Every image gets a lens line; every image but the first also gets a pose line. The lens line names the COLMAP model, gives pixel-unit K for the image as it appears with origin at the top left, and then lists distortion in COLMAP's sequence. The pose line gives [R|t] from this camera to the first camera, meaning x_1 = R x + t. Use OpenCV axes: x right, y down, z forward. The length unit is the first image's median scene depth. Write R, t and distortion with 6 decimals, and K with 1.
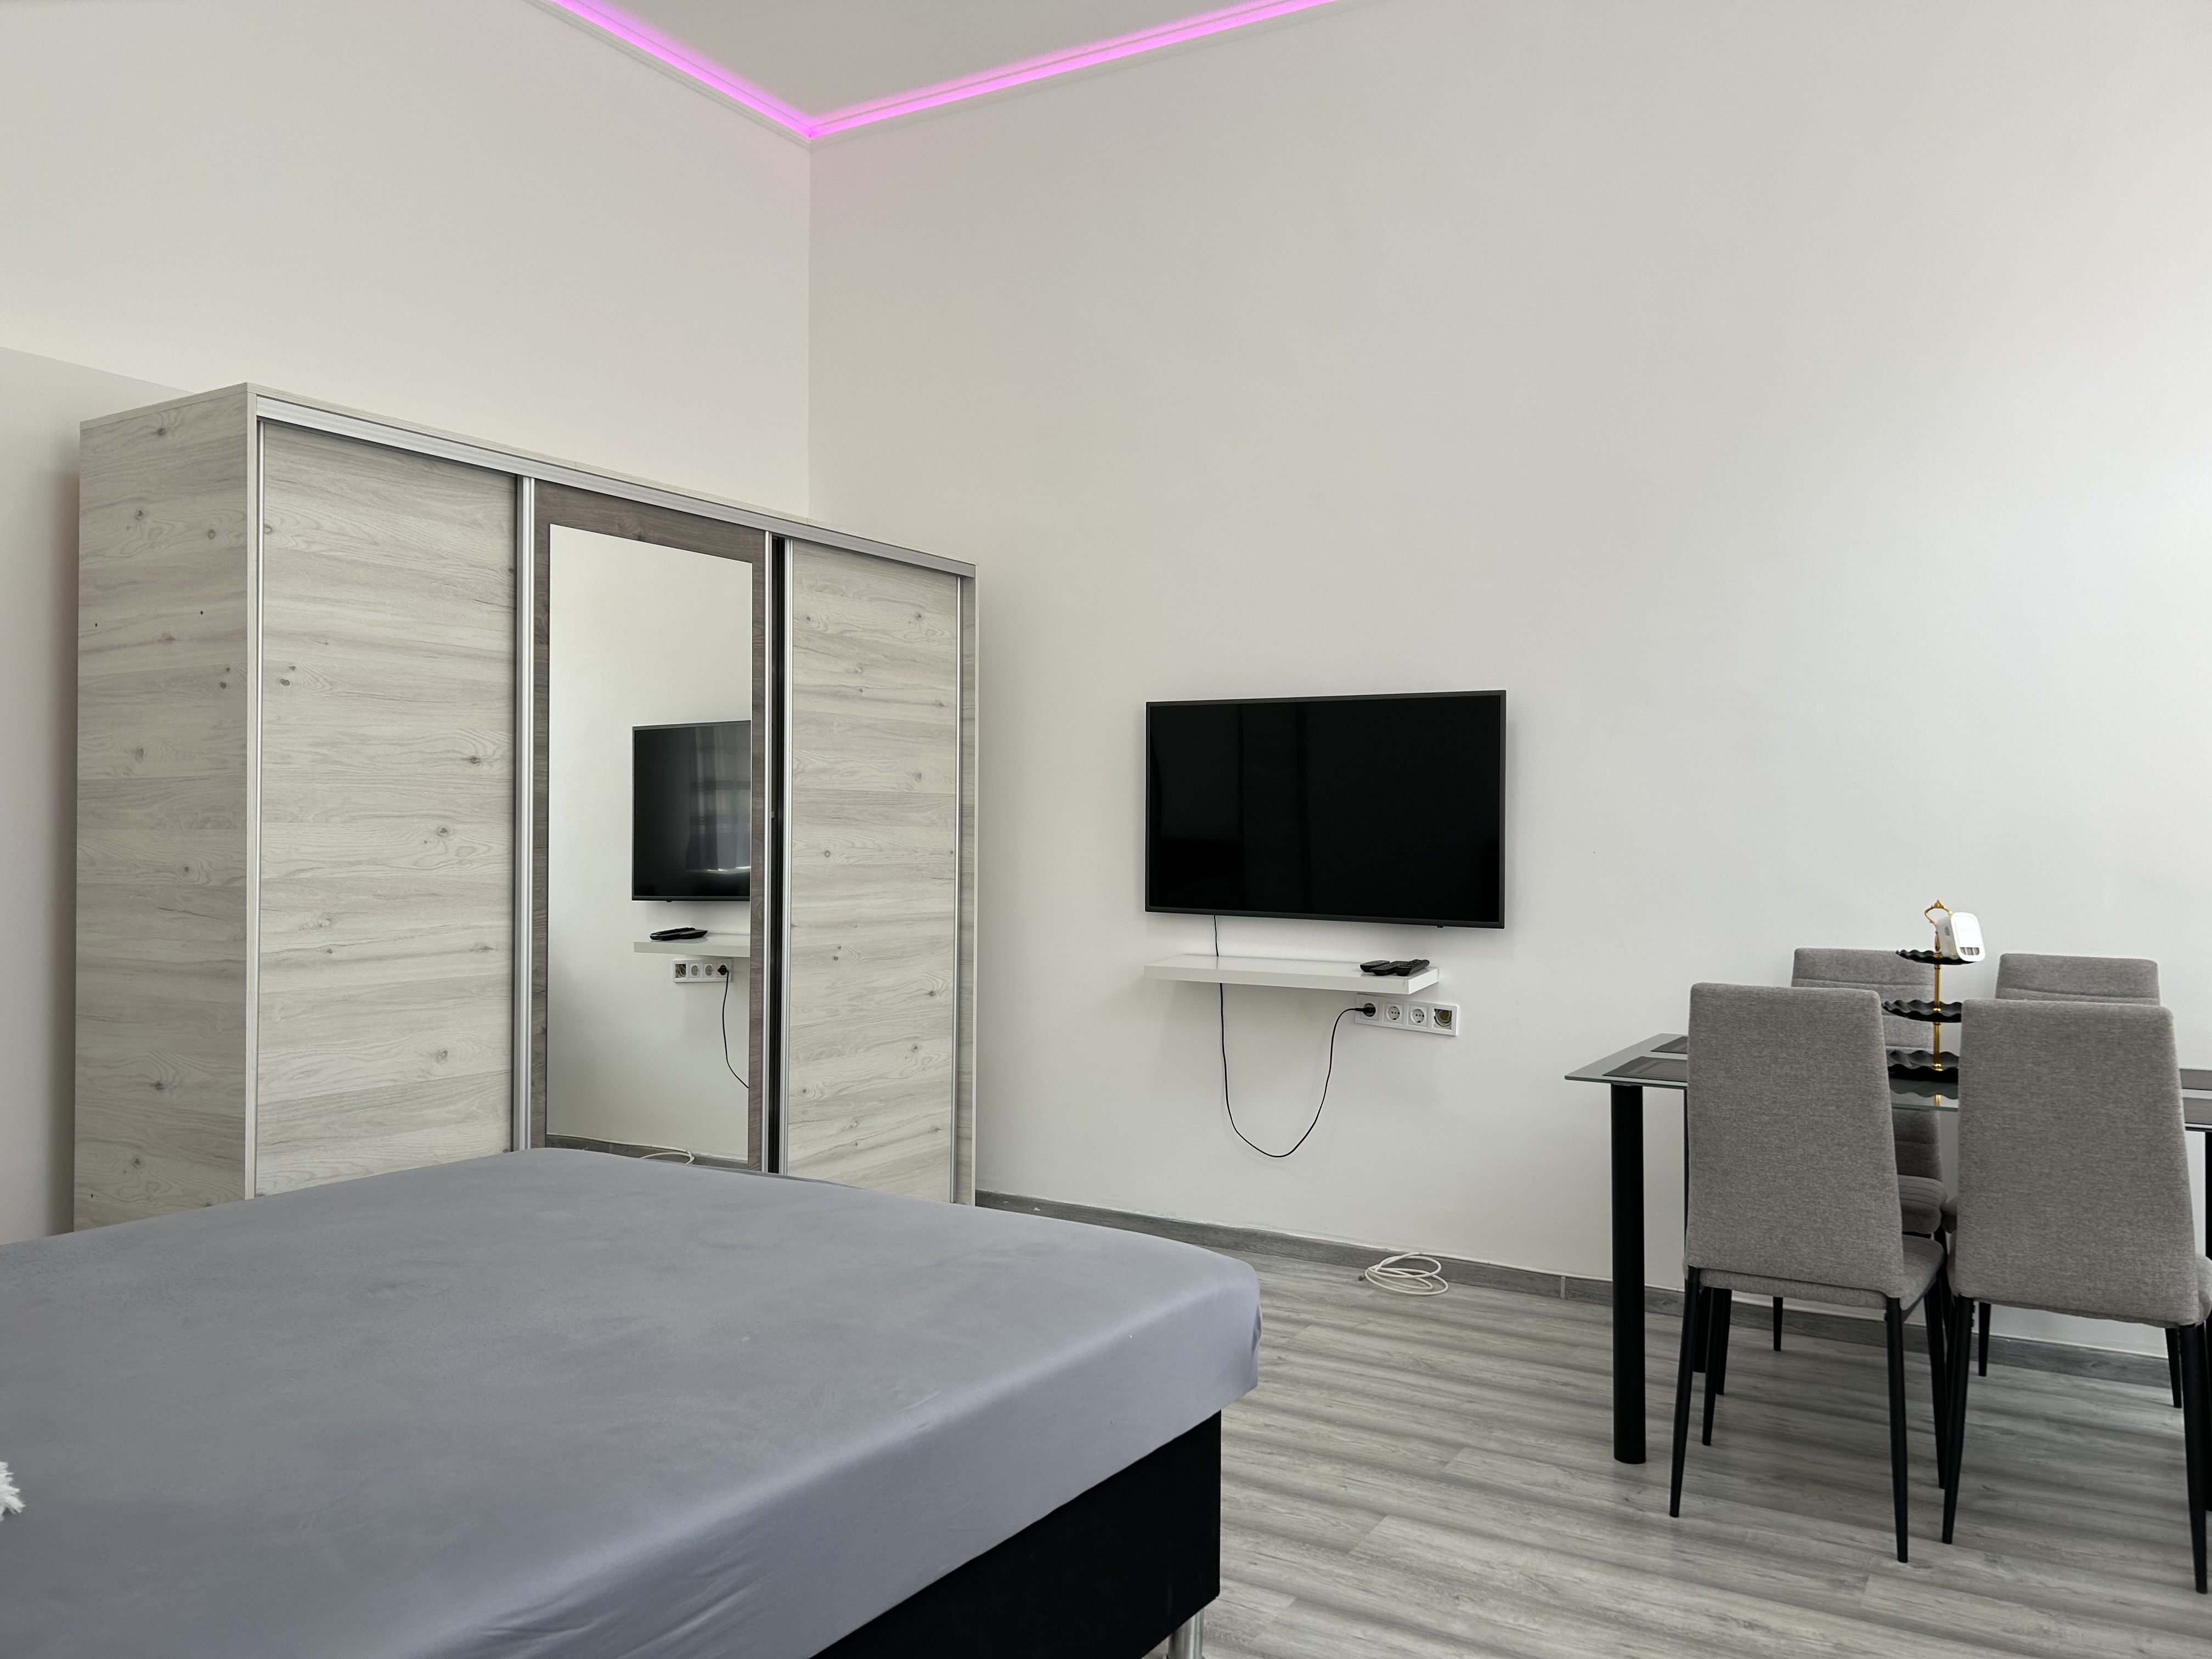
lens RADIAL K [[1659.4, 0, 1114.2], [0, 1659.4, 804.7], [0, 0, 1]] dist [0.054758, -0.063819]
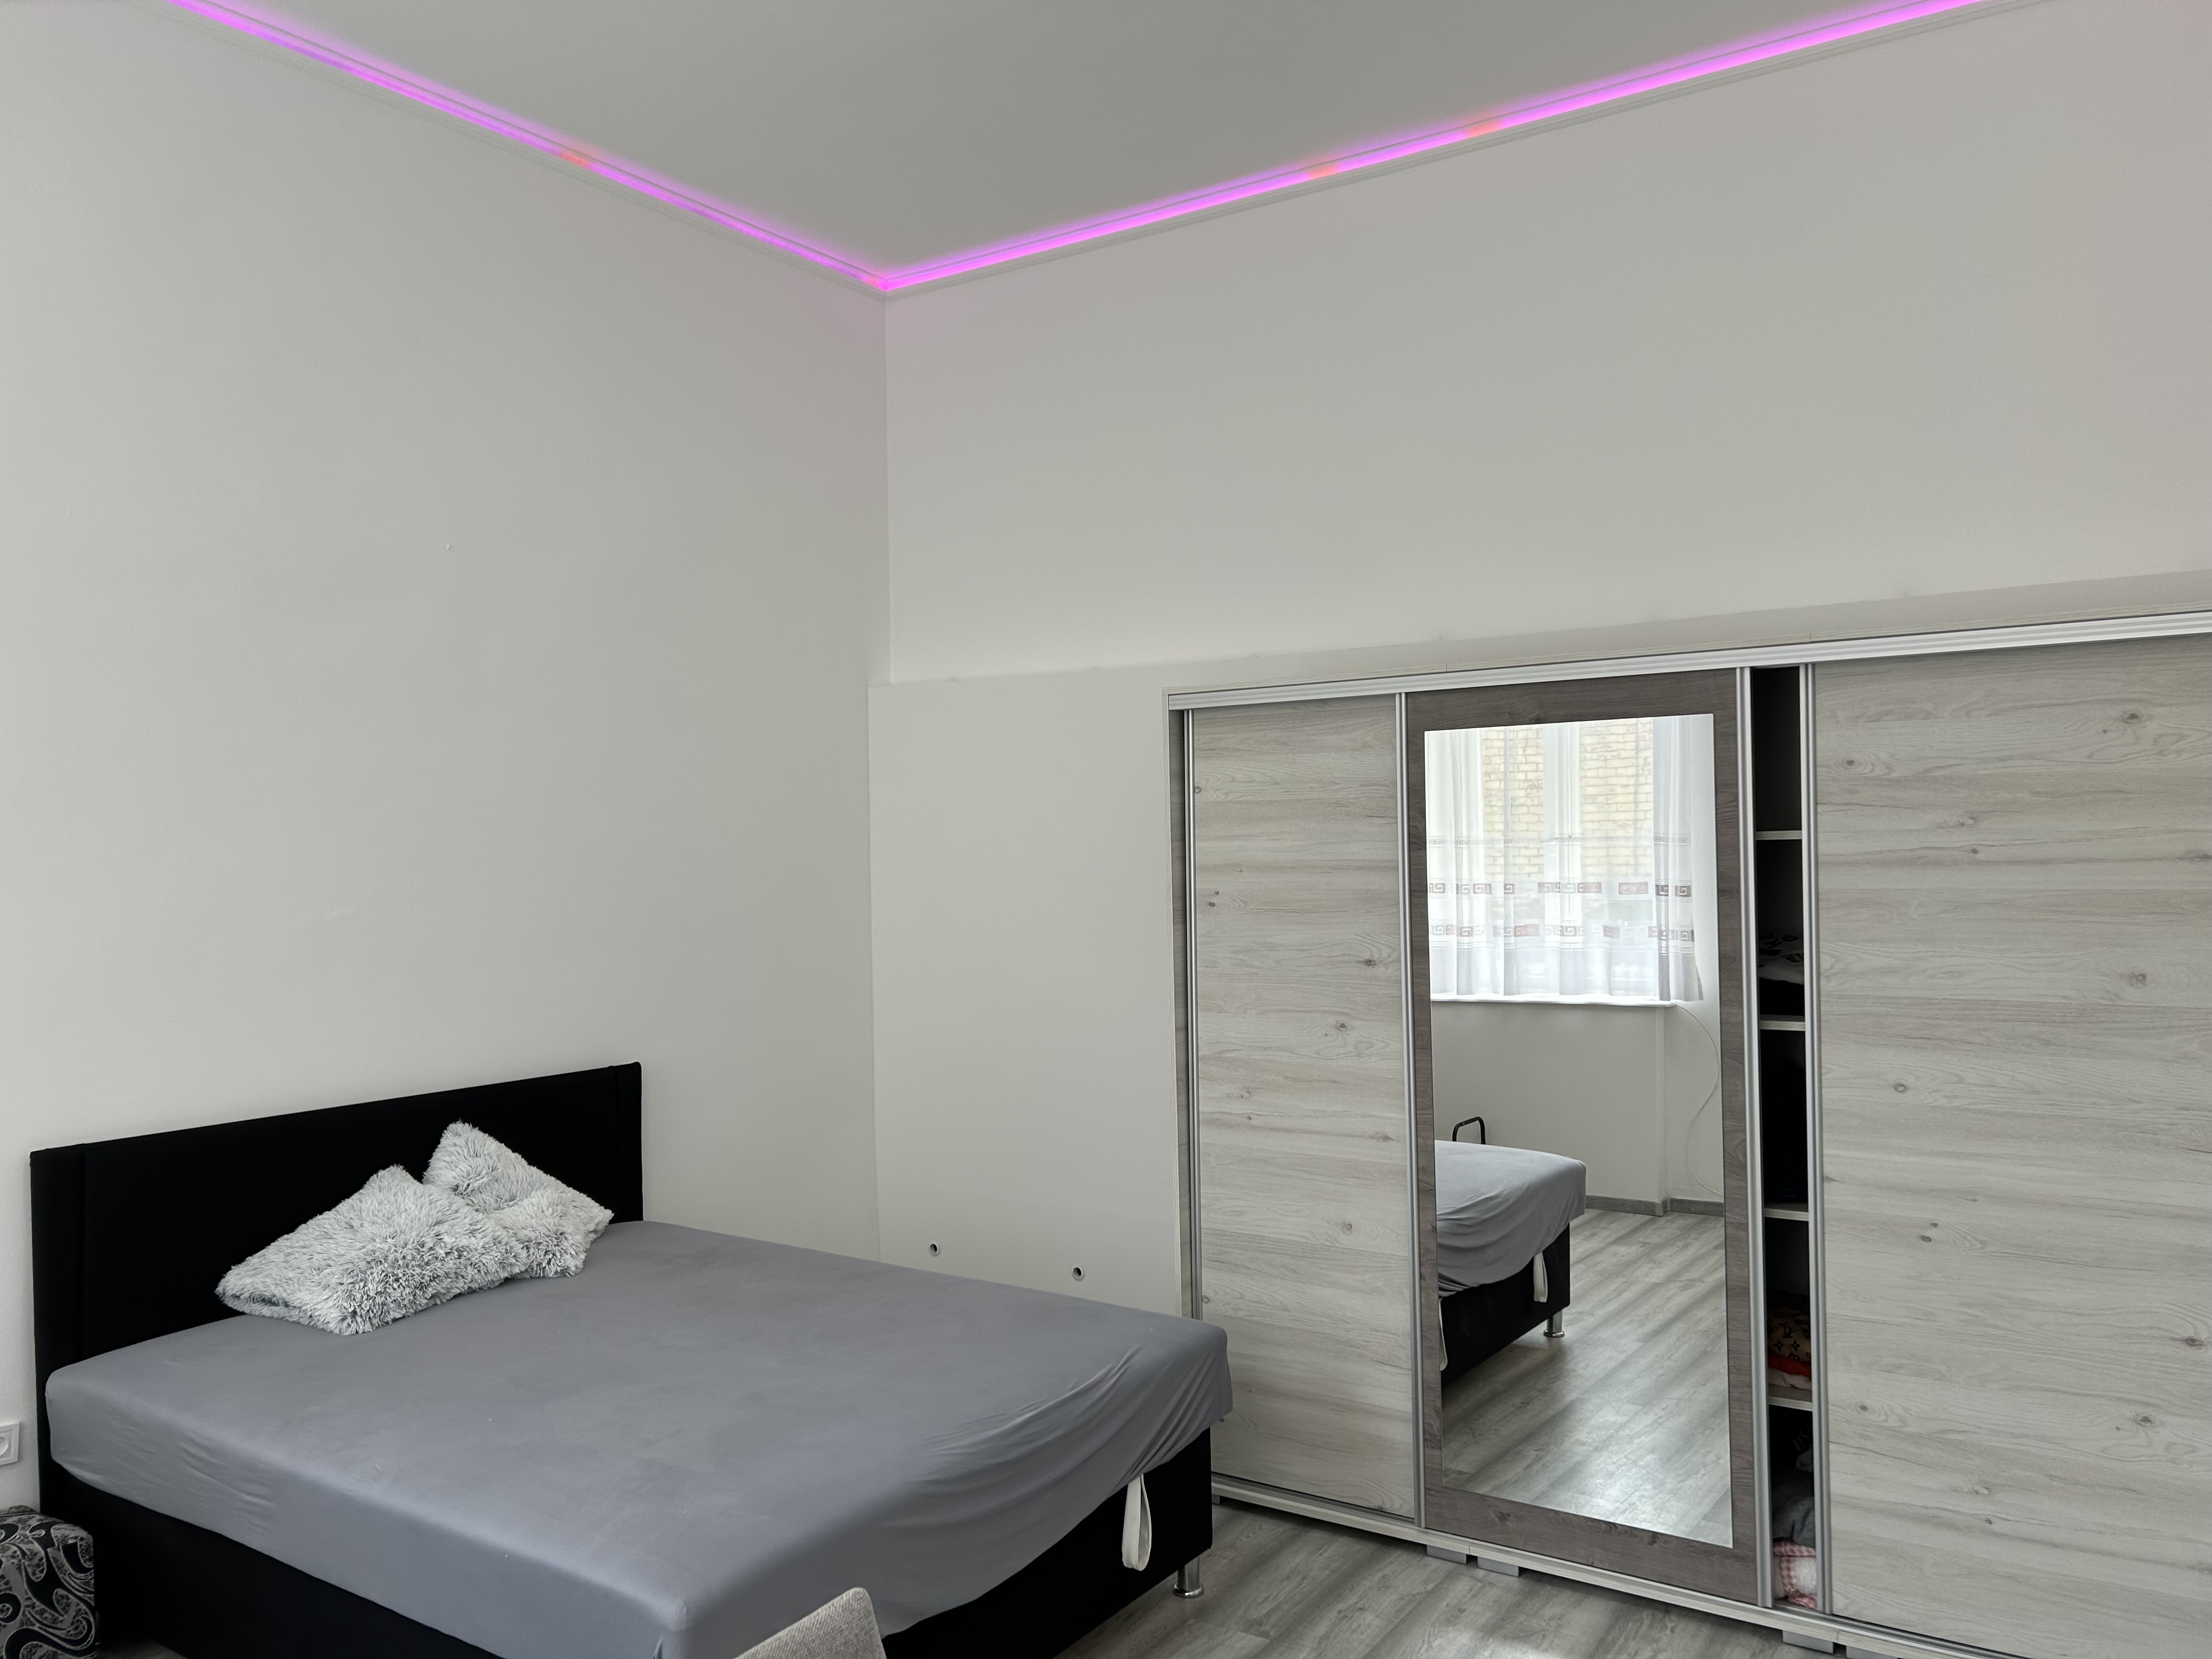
lens RADIAL K [[1659.4, 0, 1115.6], [0, 1659.4, 840.3], [0, 0, 1]] dist [0.054758, -0.063819]
pose [[-0.049875, -0.006314, -0.998735, 0.592760], [0.033493, 0.999407, -0.007991, -0.086537], [0.998194, -0.033850, -0.049634, 0.744180]]
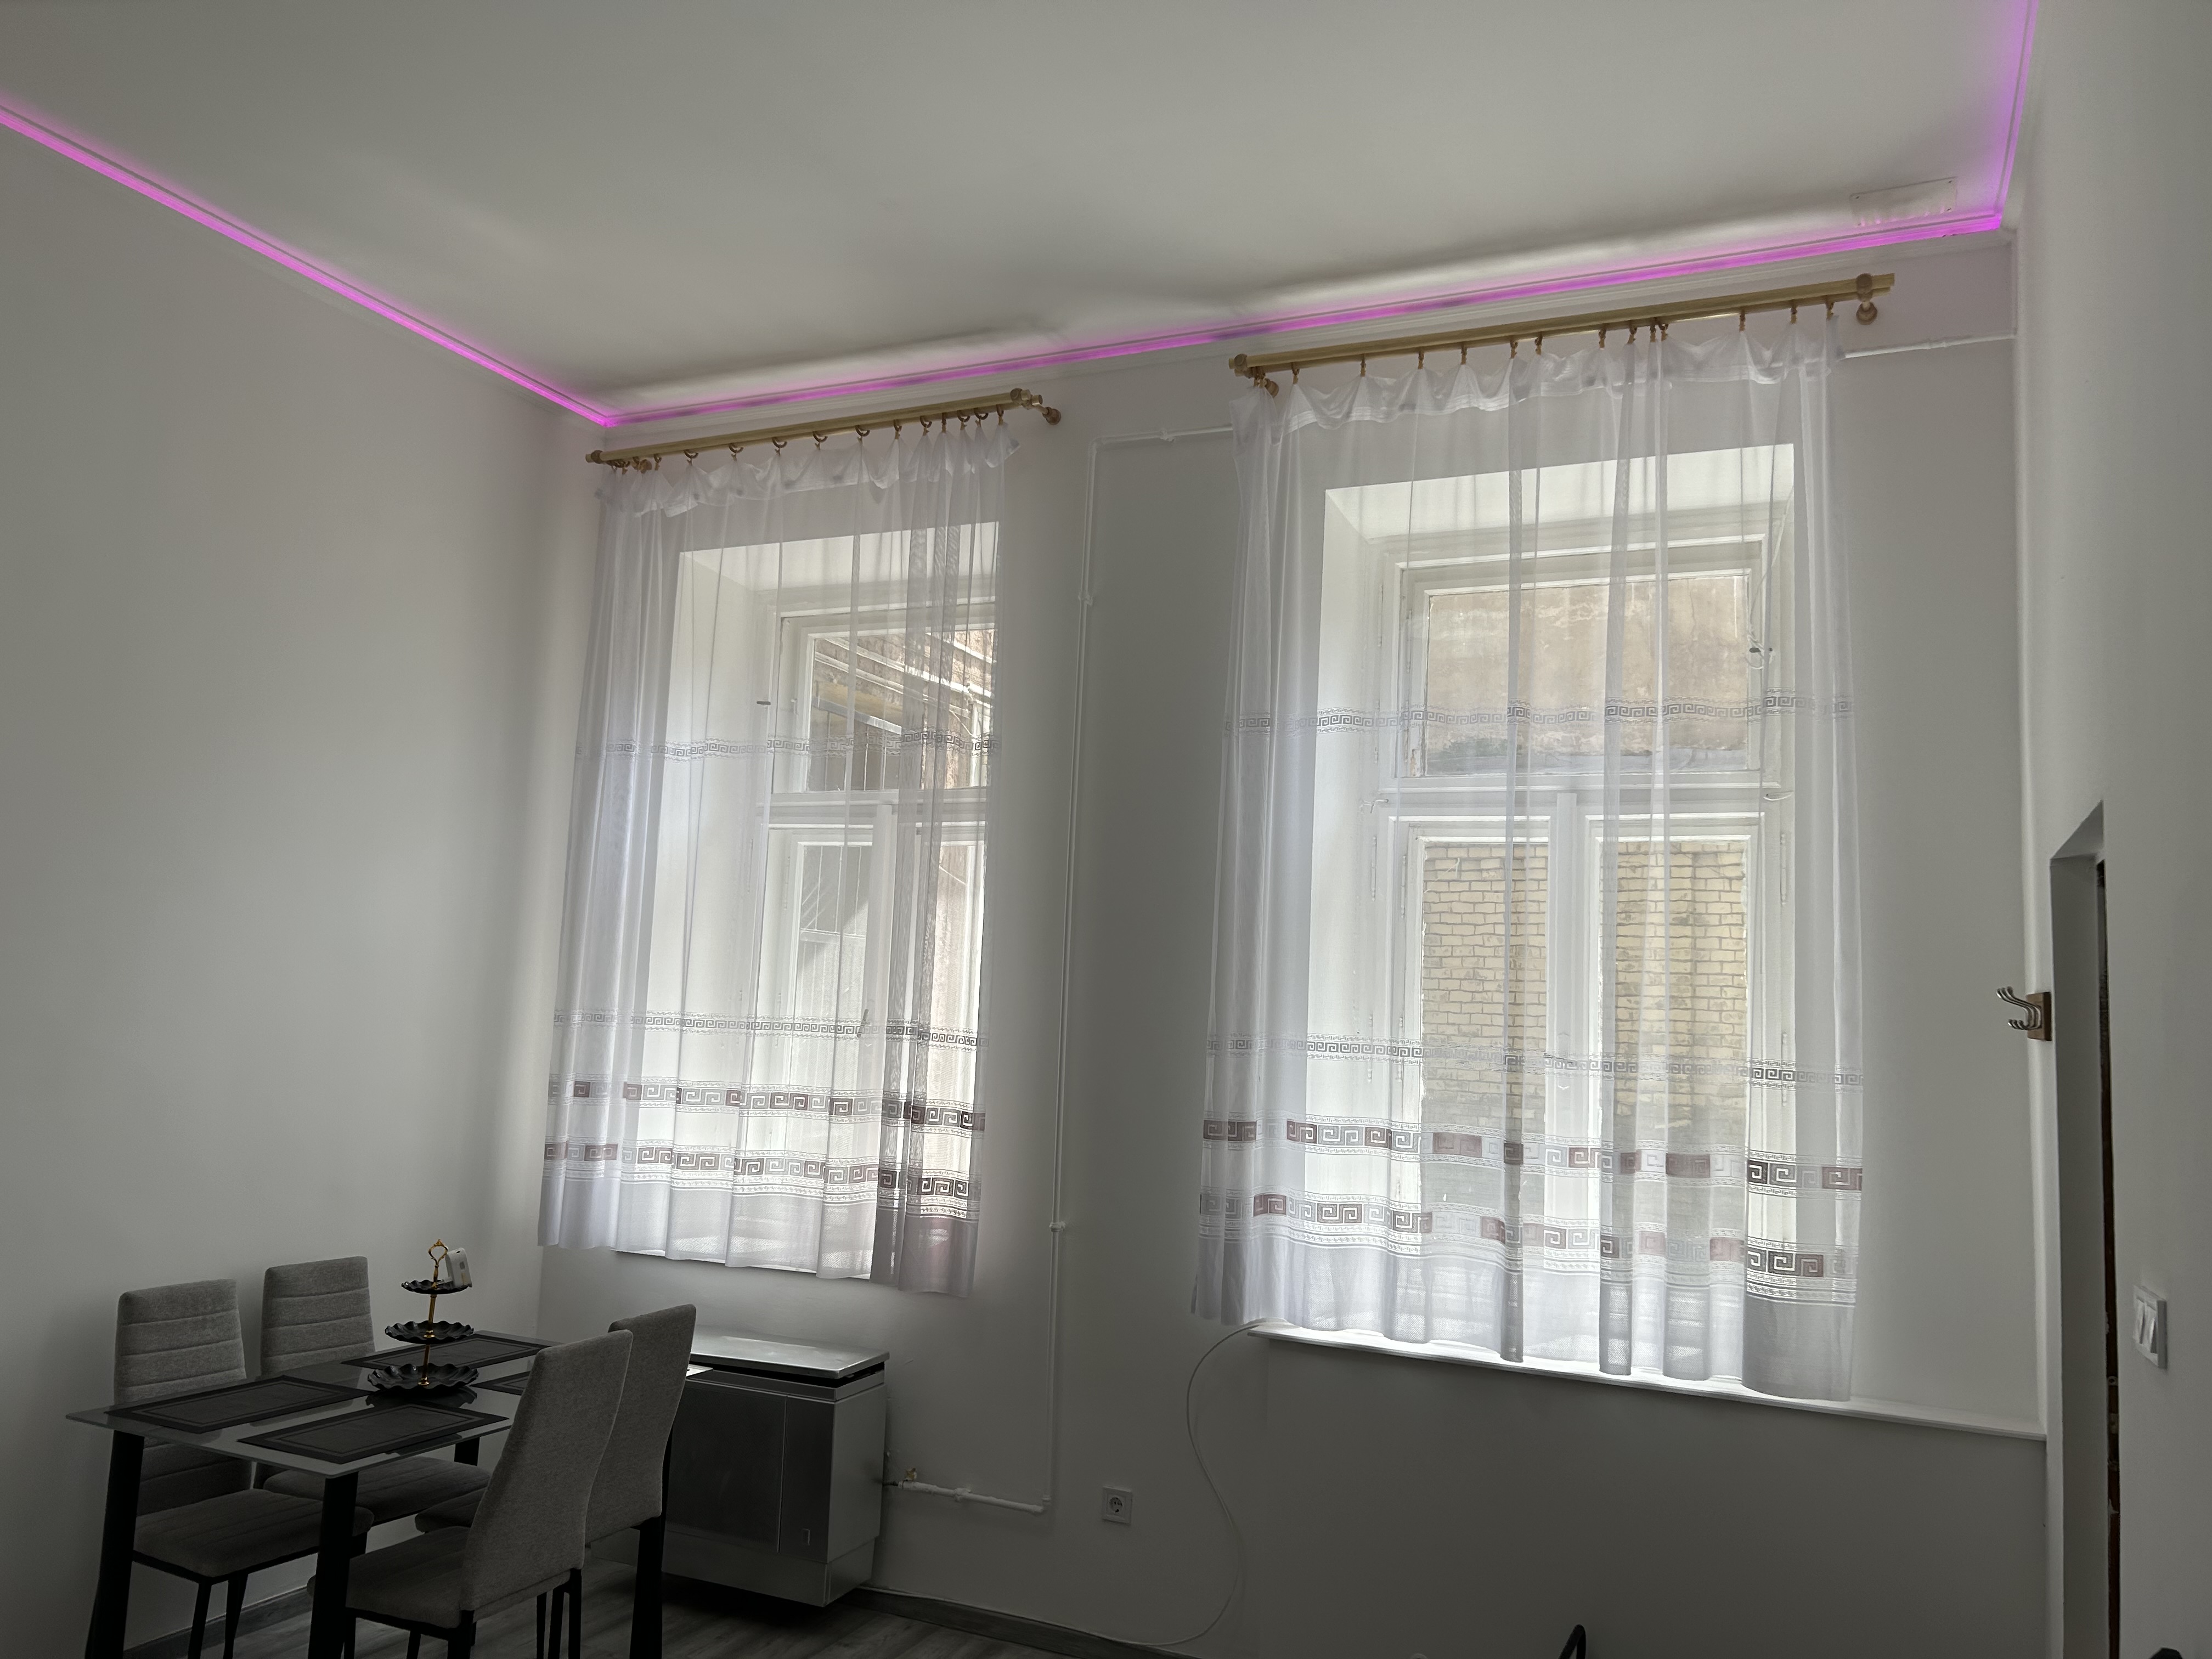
lens RADIAL K [[1659.4, 0, 1093.4], [0, 1659.4, 839.5], [0, 0, 1]] dist [0.054758, -0.063819]
pose [[-0.110193, 0.096041, 0.989259, -0.597092], [-0.062897, 0.992652, -0.103376, -0.102017], [-0.991918, -0.073613, -0.103342, 0.507273]]
